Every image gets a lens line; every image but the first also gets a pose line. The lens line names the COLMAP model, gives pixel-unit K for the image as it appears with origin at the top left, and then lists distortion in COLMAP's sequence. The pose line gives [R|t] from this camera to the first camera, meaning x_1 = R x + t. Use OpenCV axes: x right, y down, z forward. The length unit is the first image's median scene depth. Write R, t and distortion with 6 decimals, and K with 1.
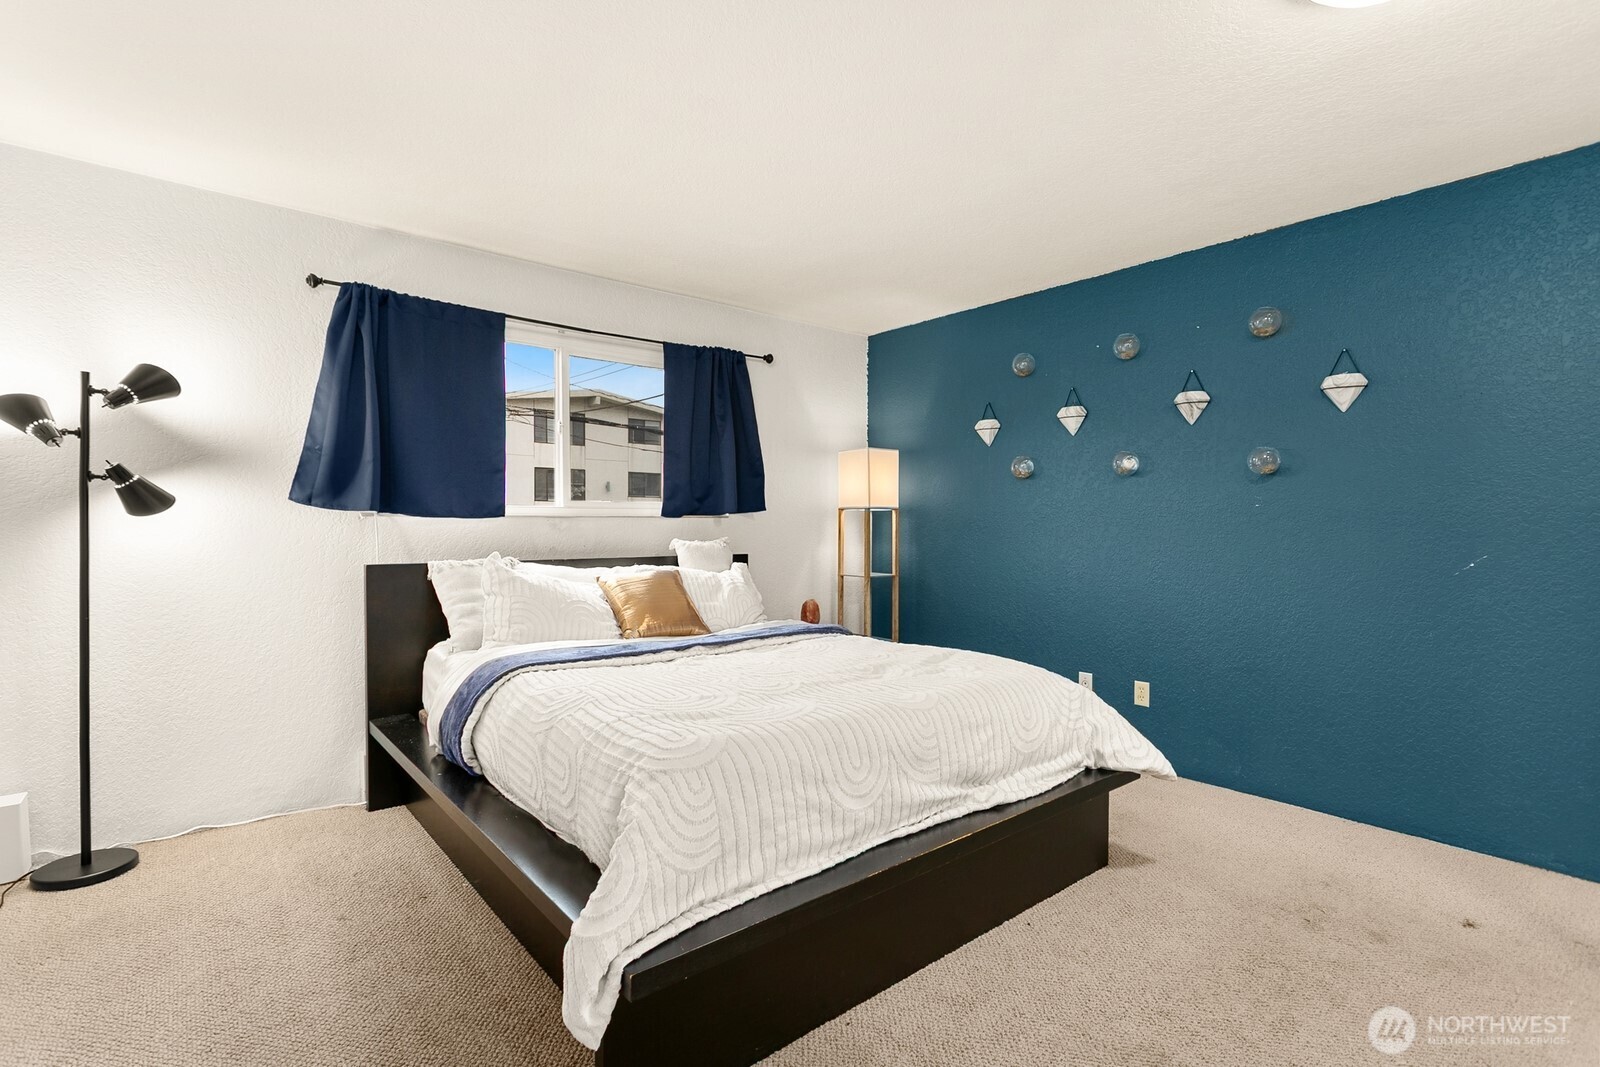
lens RADIAL K [[811.0, 0, 800.0], [0, 811.0, 533.5], [0, 0, 1]] dist [0.001613, 0.000106]
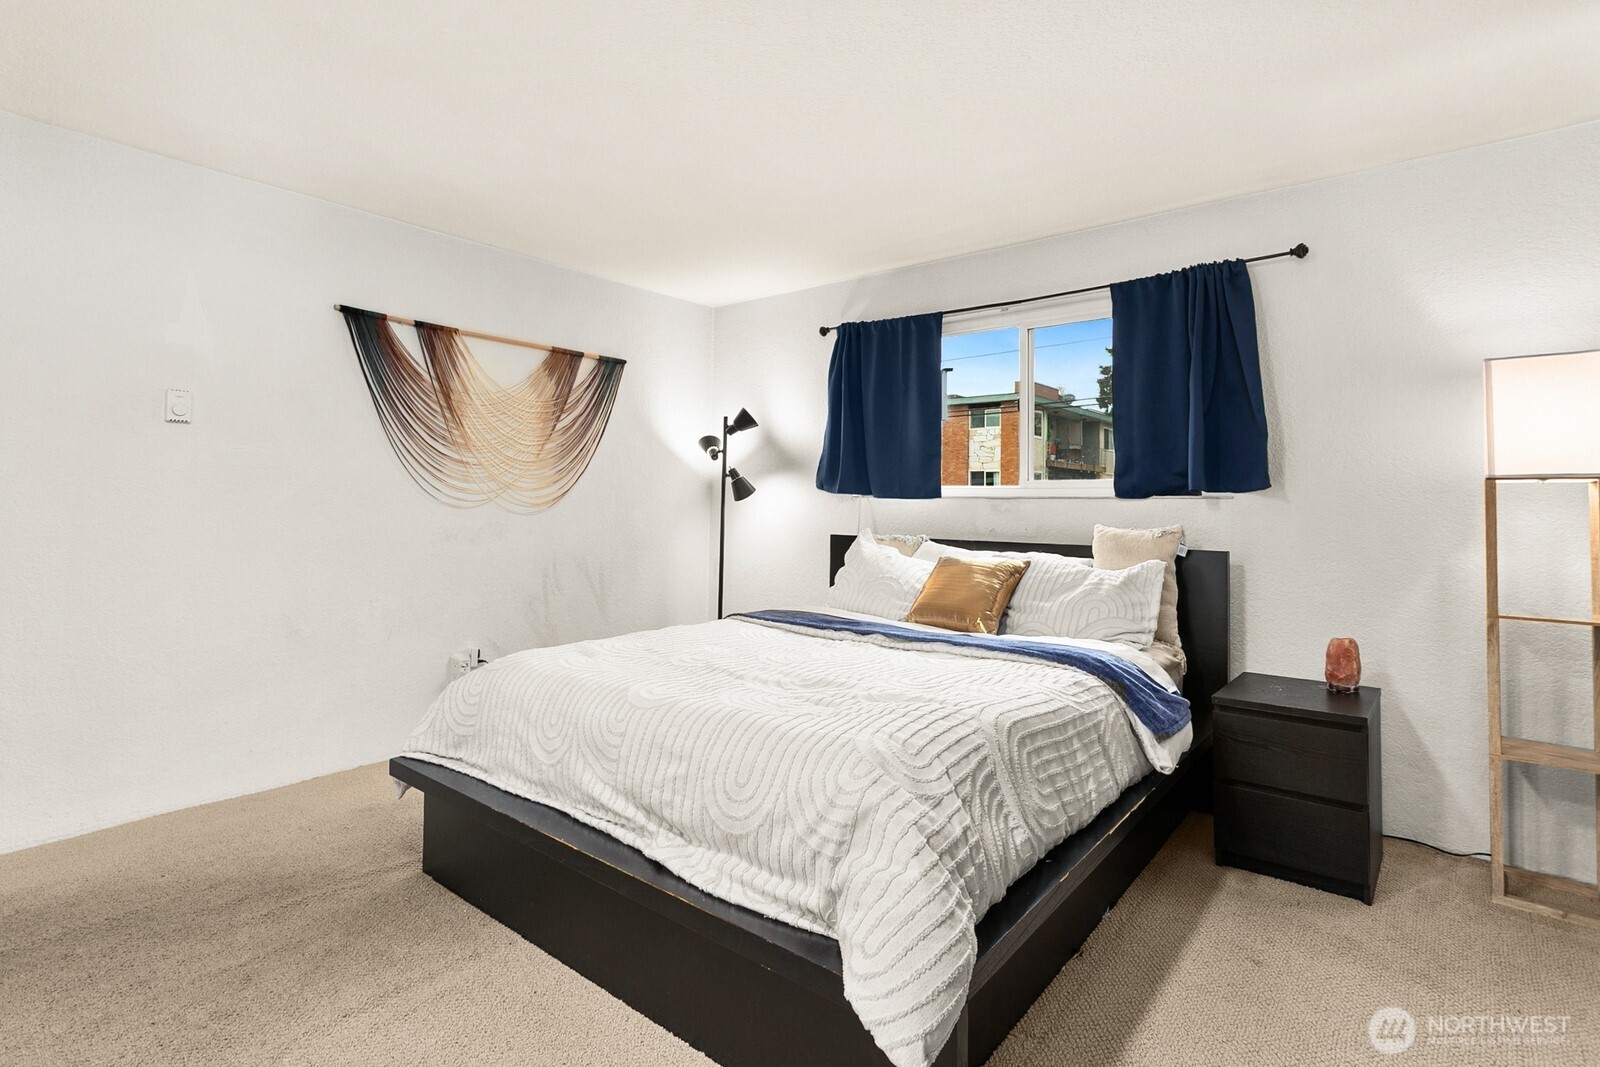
lens RADIAL K [[769.8, 0, 798.1], [0, 769.8, 512.5], [0, 0, 1]] dist [0.003062, 0.000613]
pose [[0.174805, 0.008992, -0.984562, 0.892191], [-0.026948, 0.999627, 0.004345, -0.000674], [0.984234, 0.025773, 0.174982, 0.907954]]
